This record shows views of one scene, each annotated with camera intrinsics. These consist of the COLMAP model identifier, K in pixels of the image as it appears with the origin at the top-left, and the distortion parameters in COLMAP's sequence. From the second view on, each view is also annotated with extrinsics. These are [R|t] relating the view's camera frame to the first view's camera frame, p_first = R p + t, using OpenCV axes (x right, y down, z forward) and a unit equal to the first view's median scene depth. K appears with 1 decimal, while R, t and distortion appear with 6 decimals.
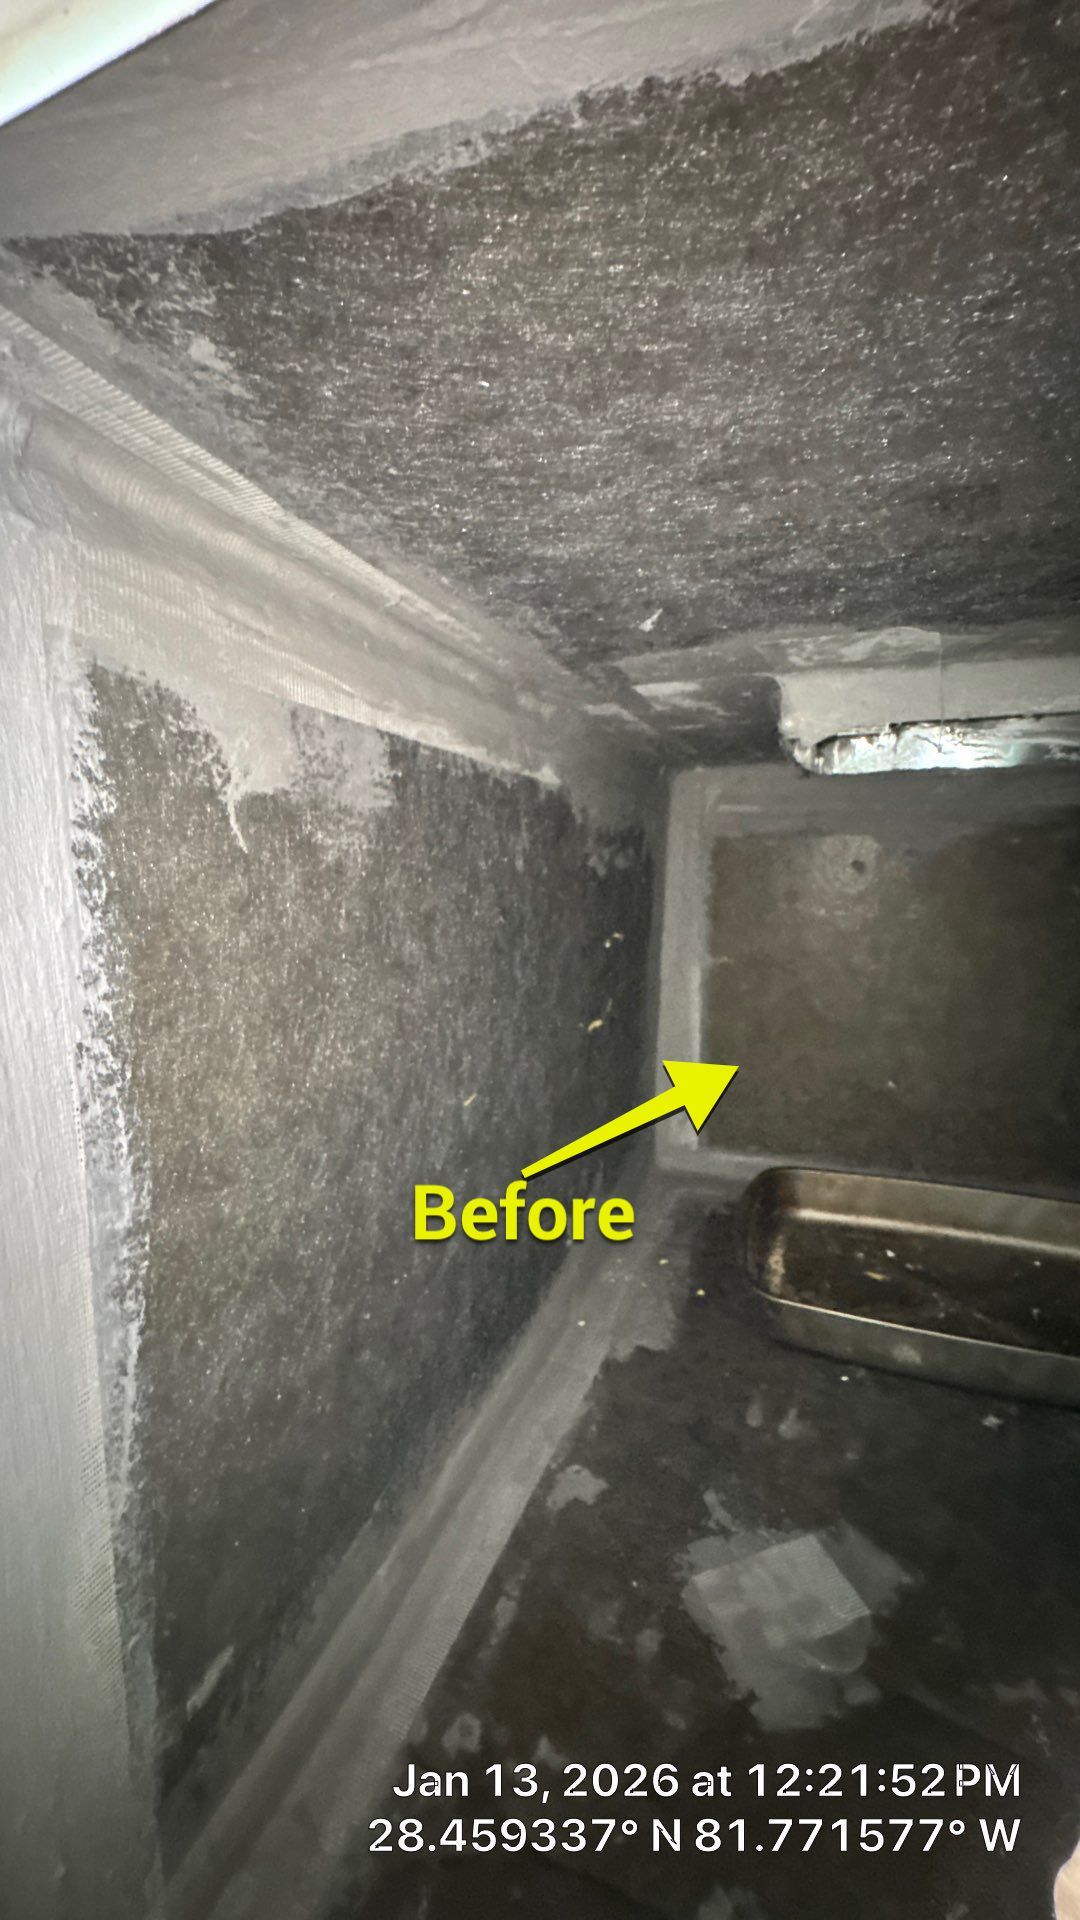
lens RADIAL K [[769.7, 0, 538.7], [0, 769.7, 957.5], [0, 0, 1]] dist [-0.005667, 0.000748]
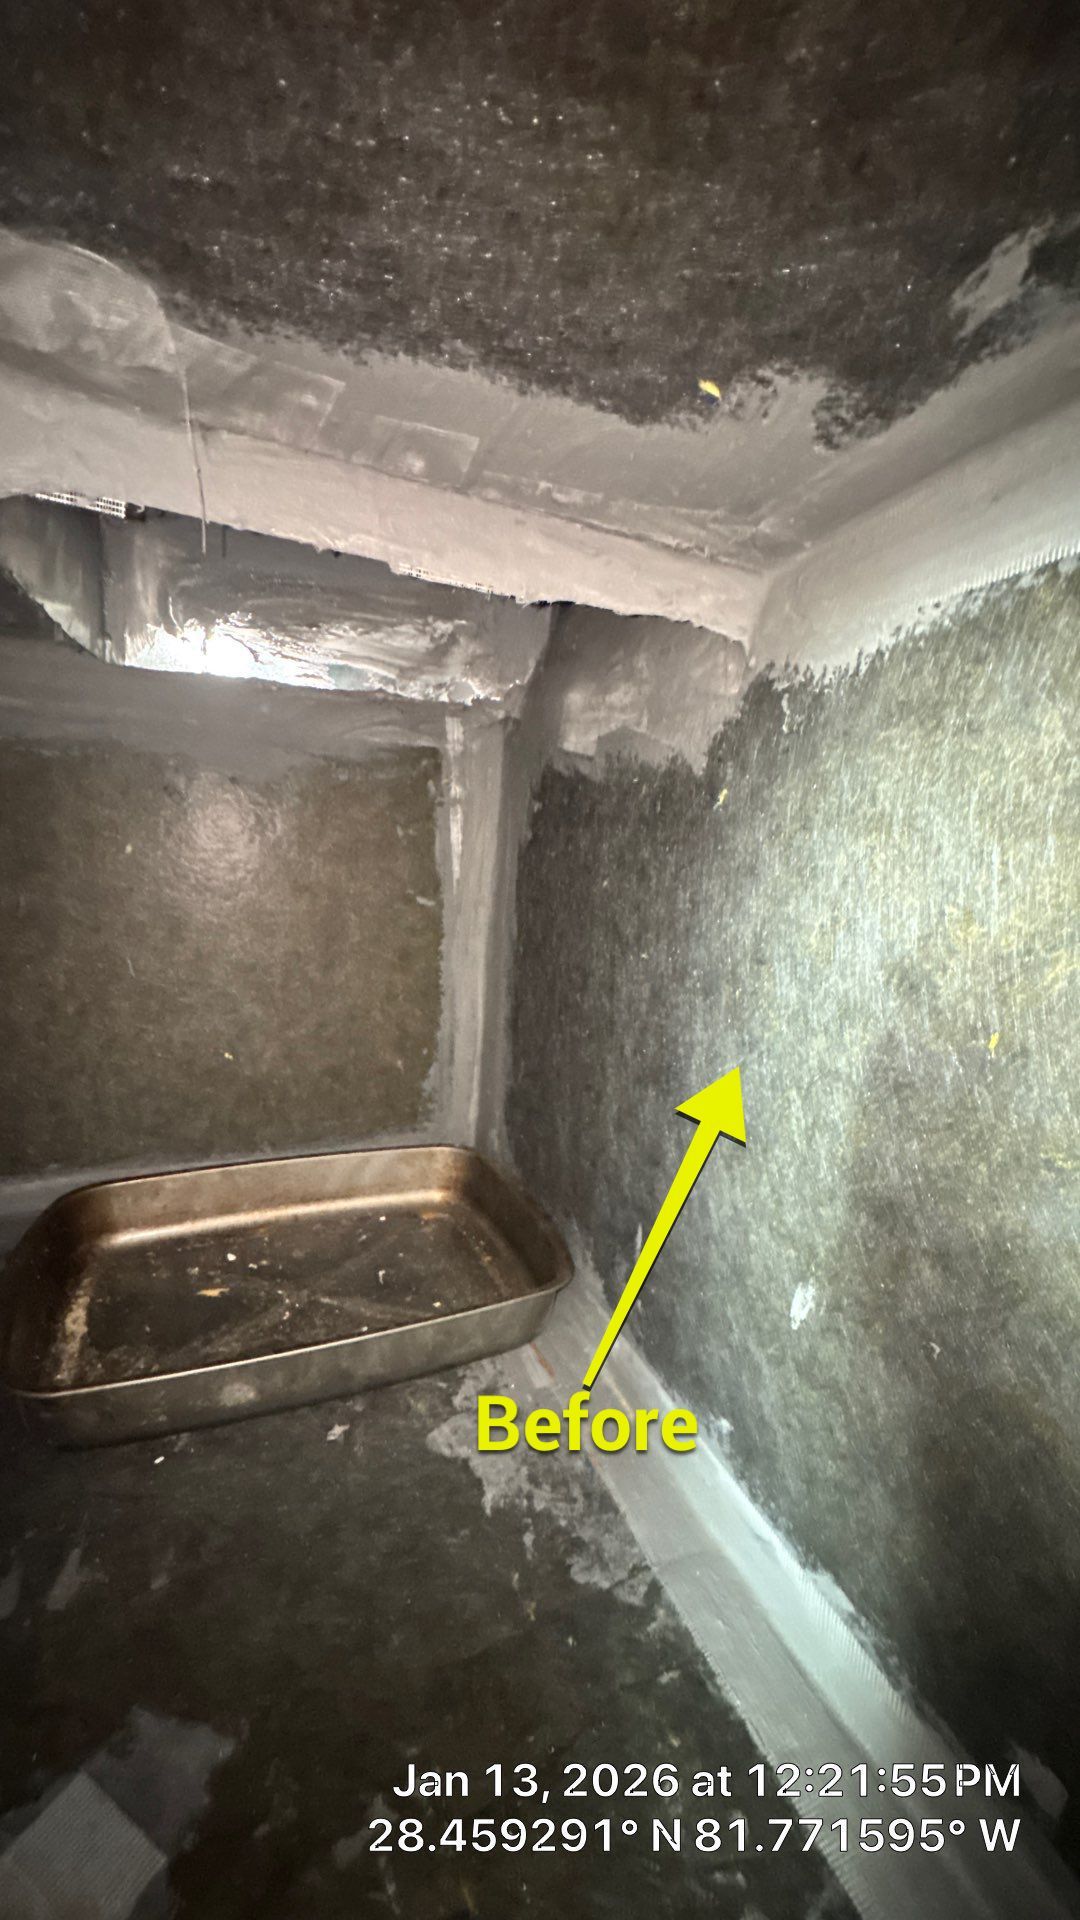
lens RADIAL K [[769.7, 0, 541.5], [0, 769.7, 958.6], [0, 0, 1]] dist [-0.005667, 0.000748]
pose [[0.715408, -0.058307, 0.696270, 0.213755], [0.036220, 0.998267, 0.046382, 0.054739], [-0.697767, -0.007963, 0.716280, 0.264546]]
